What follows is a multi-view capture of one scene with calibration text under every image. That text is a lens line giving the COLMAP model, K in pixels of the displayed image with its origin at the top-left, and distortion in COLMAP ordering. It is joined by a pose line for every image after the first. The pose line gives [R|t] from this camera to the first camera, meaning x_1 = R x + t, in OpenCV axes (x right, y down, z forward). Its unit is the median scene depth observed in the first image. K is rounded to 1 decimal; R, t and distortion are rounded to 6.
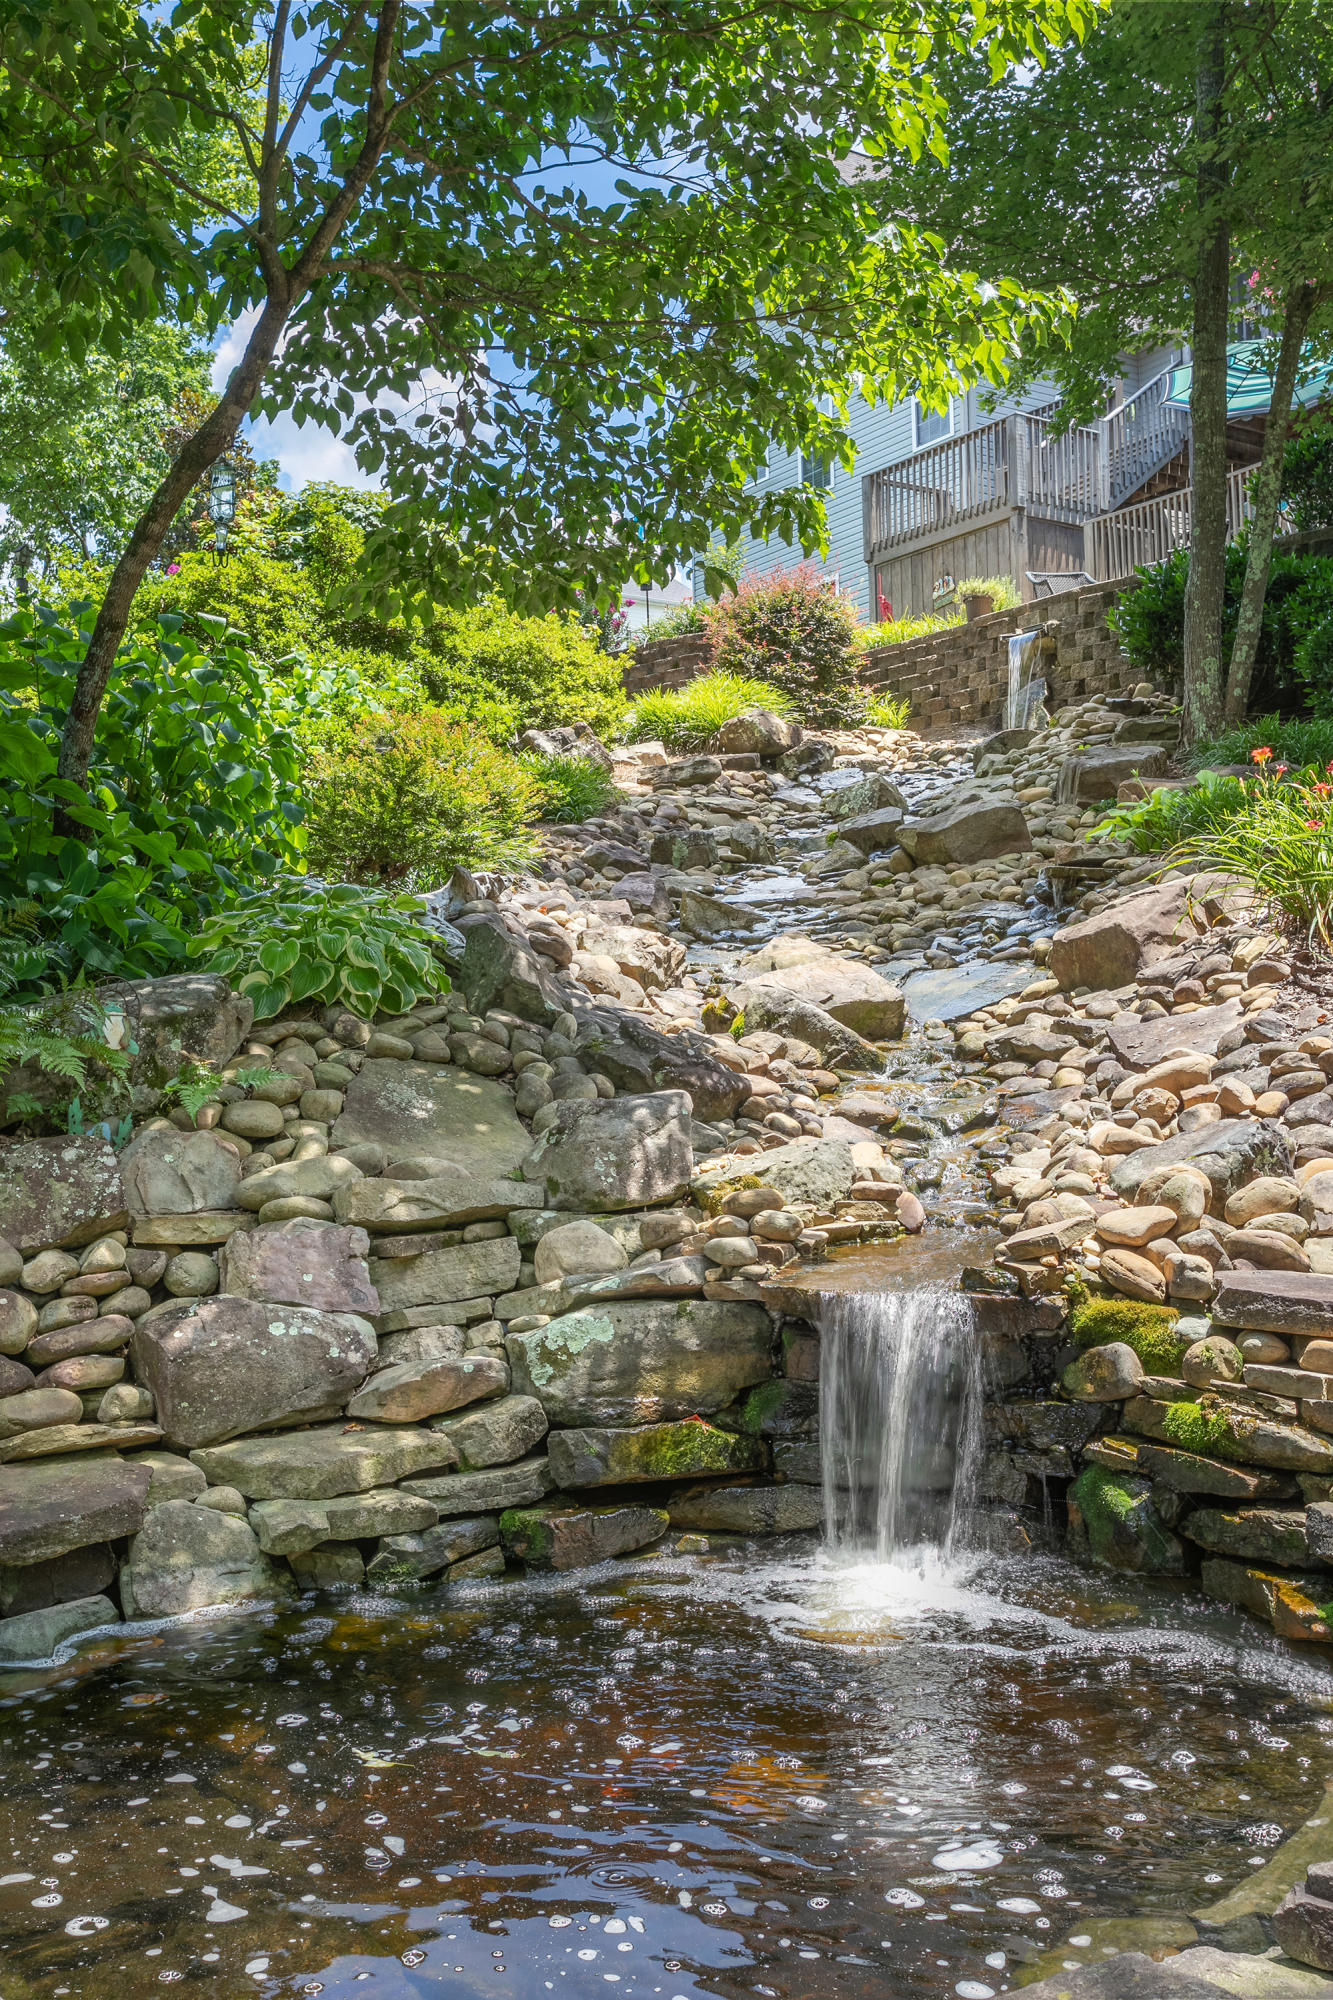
lens RADIAL K [[1956.5, 0, 667.6], [0, 1956.5, 1008.6], [0, 0, 1]] dist [0.003624, 0.000000]
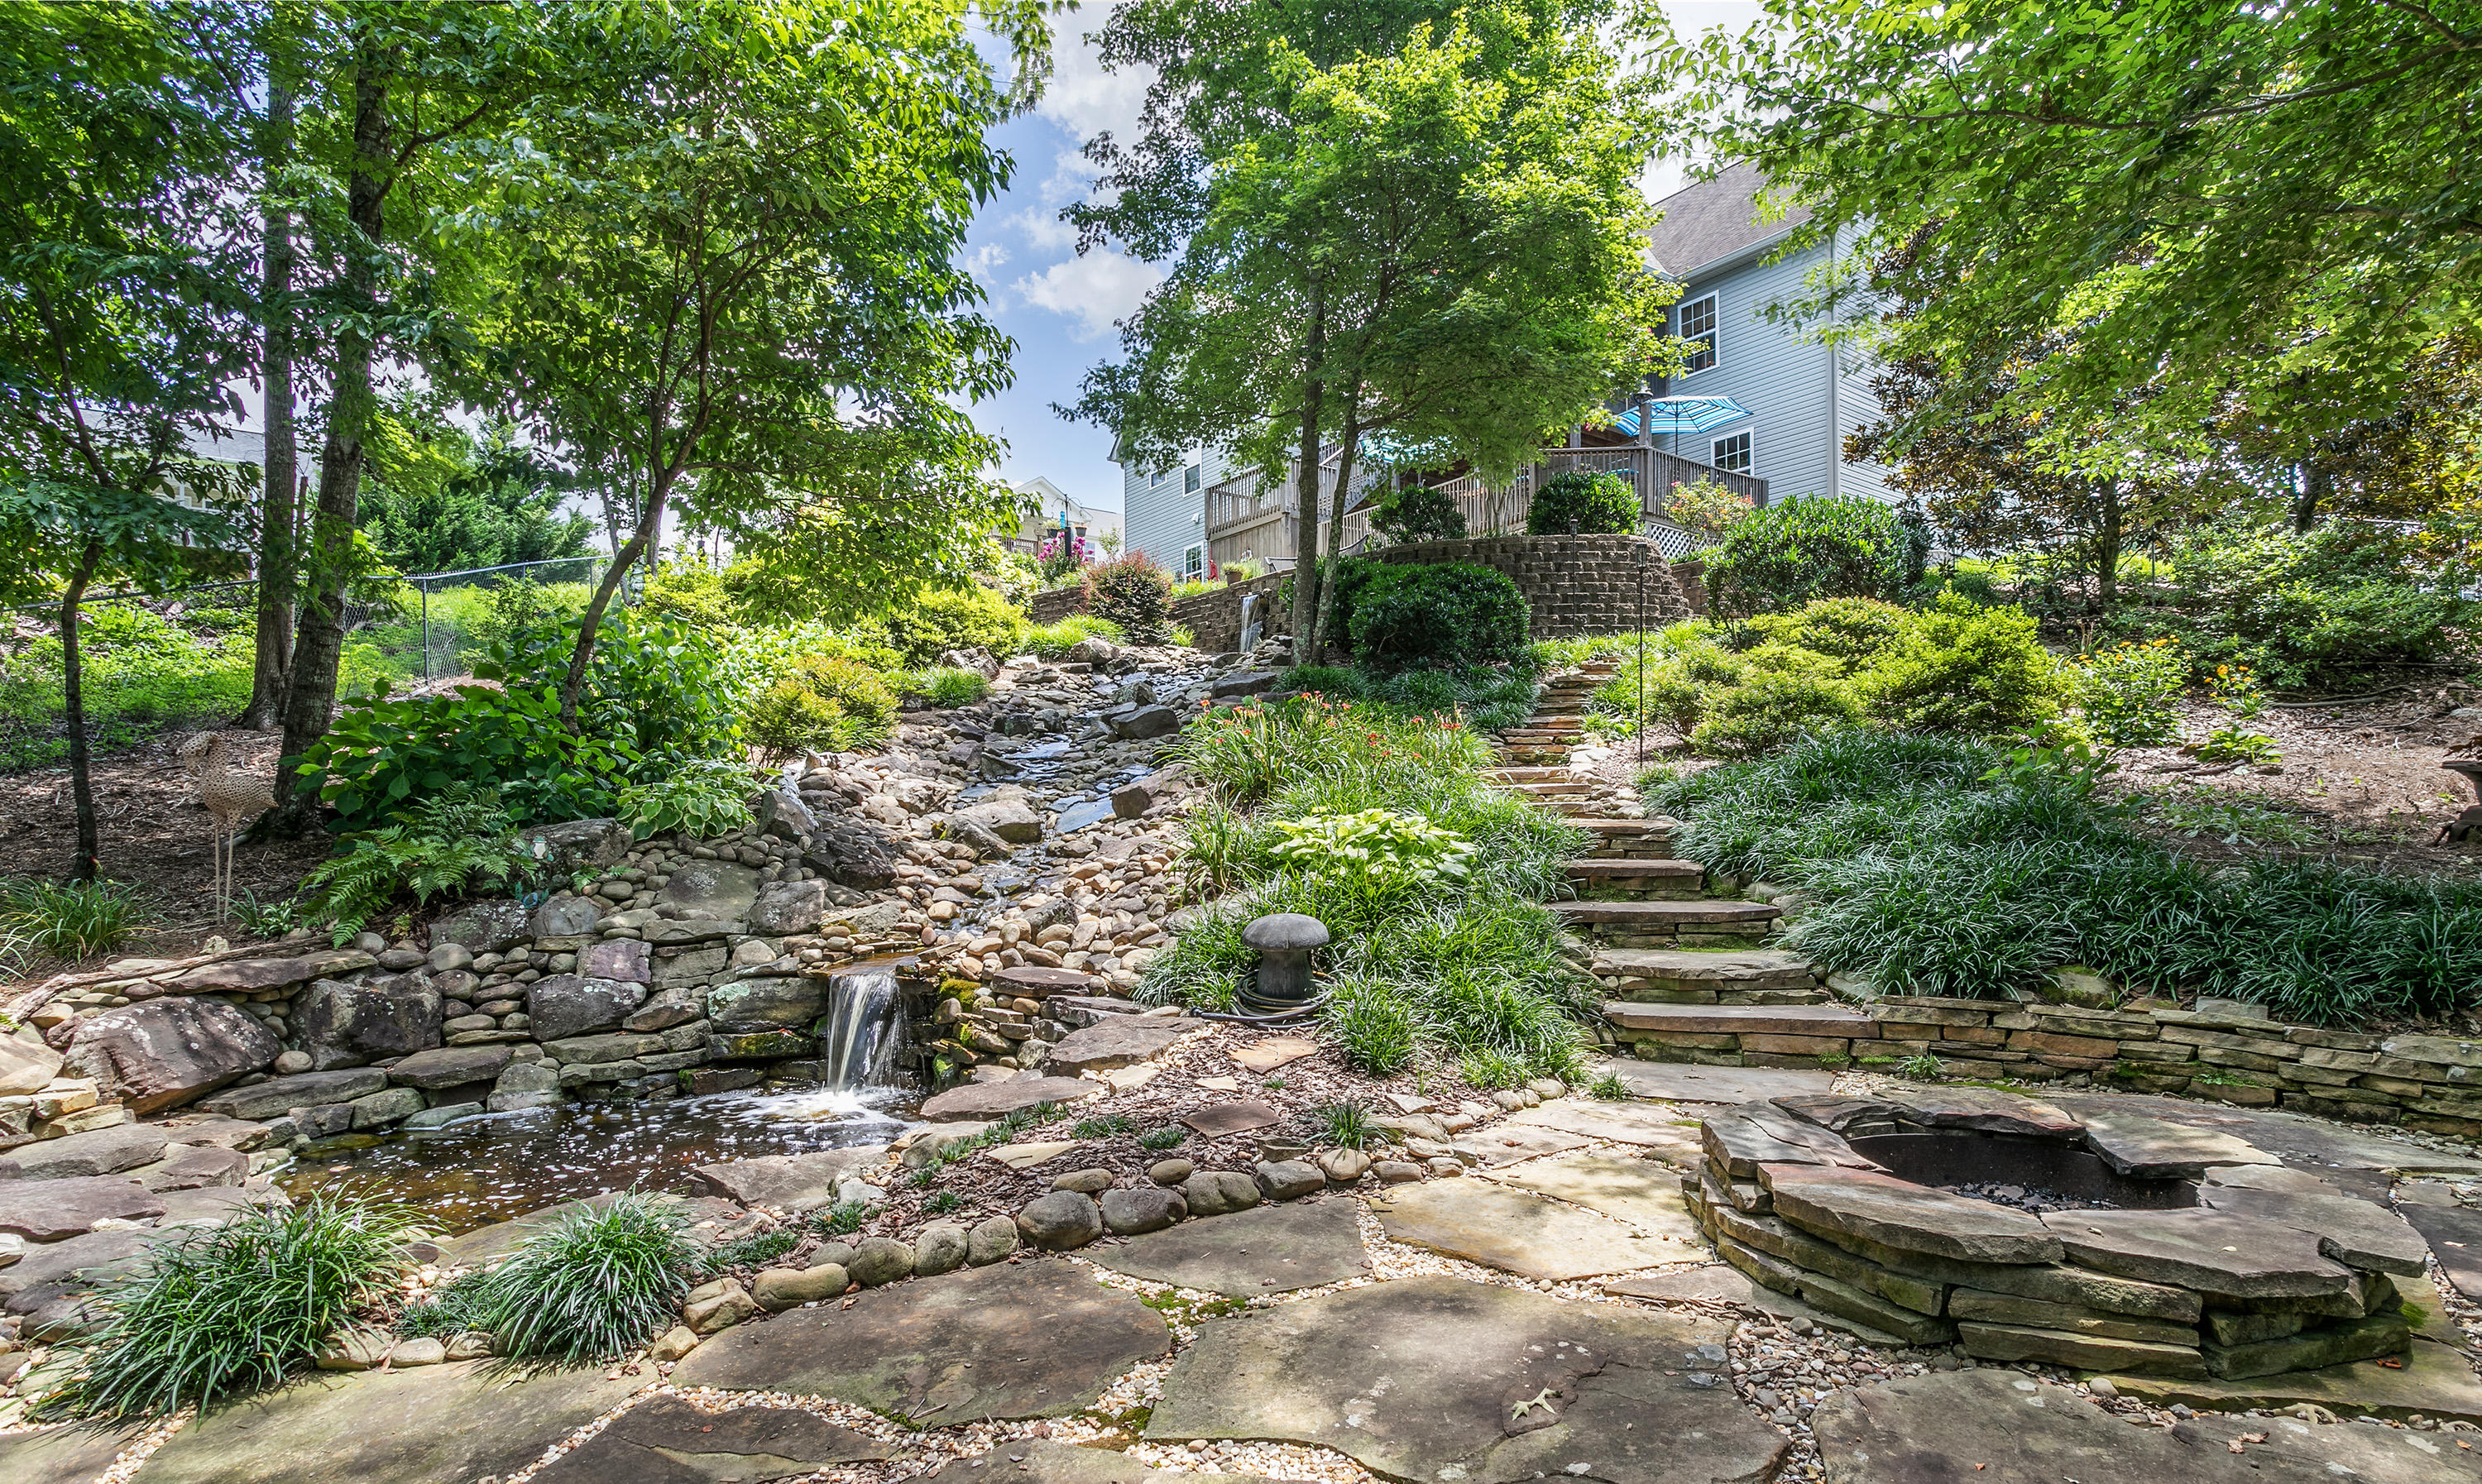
lens RADIAL K [[1226.6, 0, 1233.1], [0, 1226.6, 817.7], [0, 0, 1]] dist [-0.009496, 0.003108]
pose [[0.999122, 0.013332, 0.039715, 0.432516], [-0.014402, 0.999538, 0.026780, -0.072550], [-0.039340, -0.027329, 0.998852, -0.381275]]
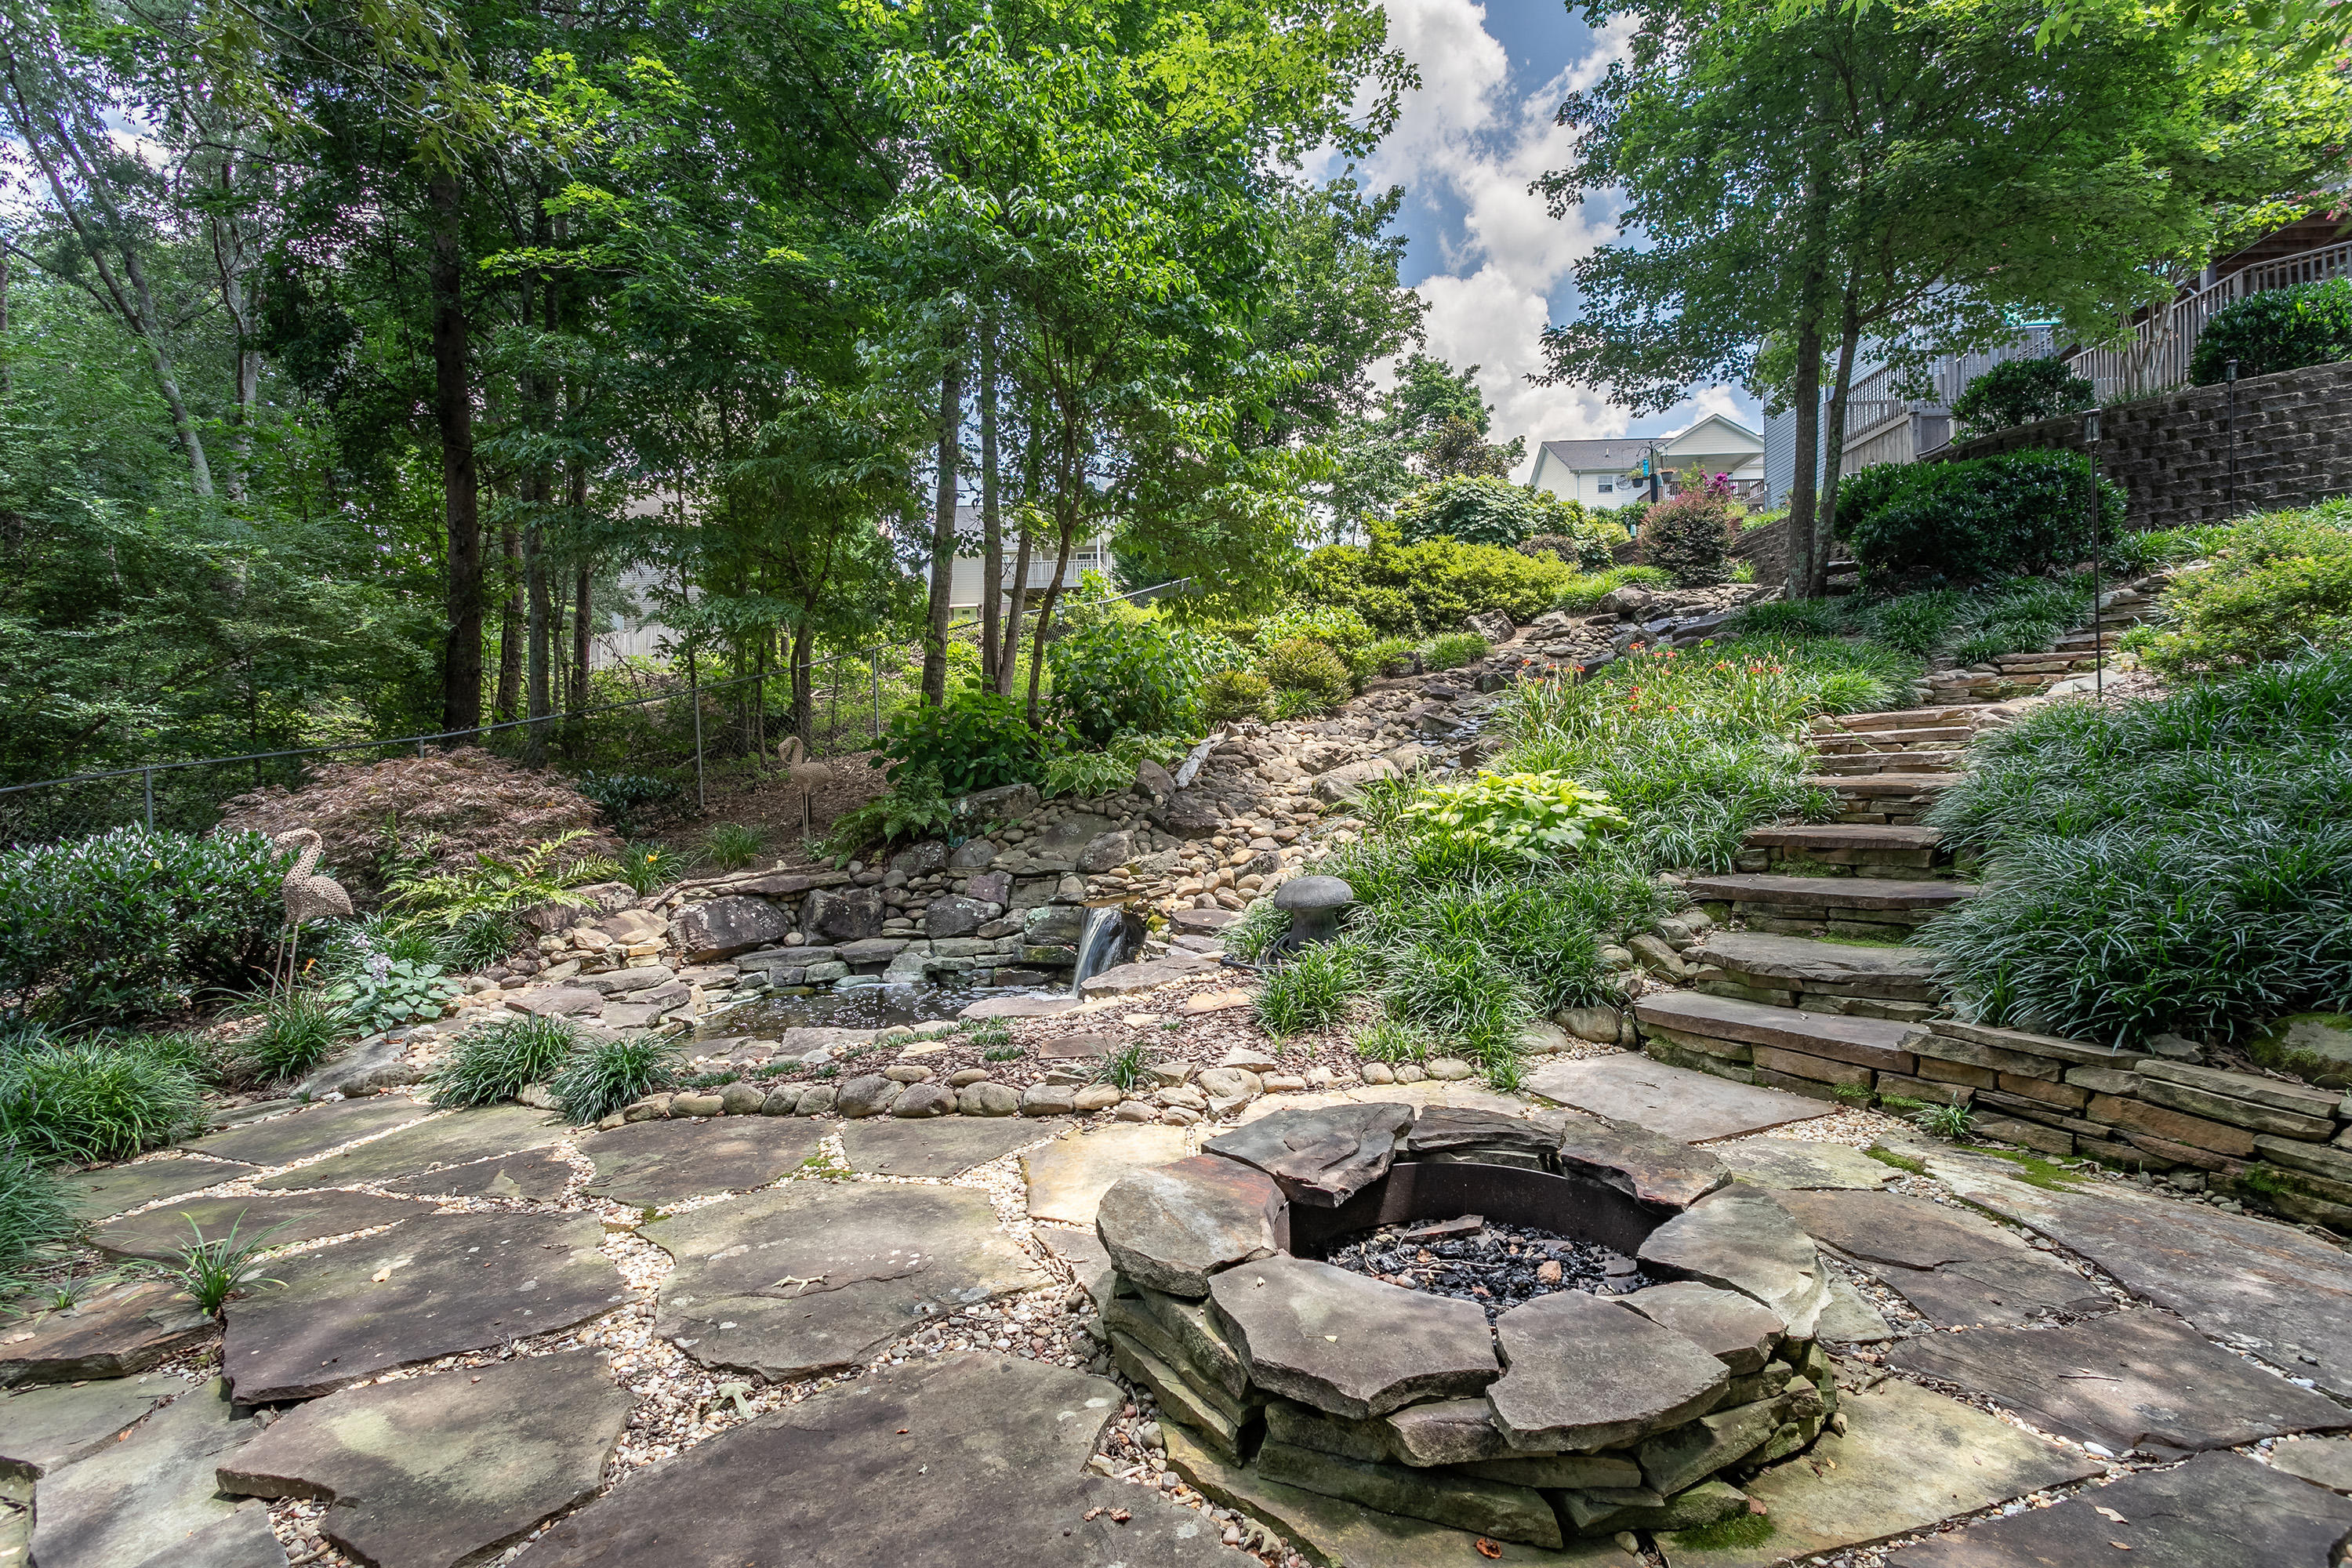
lens RADIAL K [[1114.5, 0, 1167.1], [0, 1114.5, 774.9], [0, 0, 1]] dist [0.002055, 0.001488]
pose [[0.804188, 0.001412, -0.594374, 1.052099], [0.025361, 0.999005, 0.036688, -0.098838], [0.593834, -0.044578, 0.803352, -0.237132]]
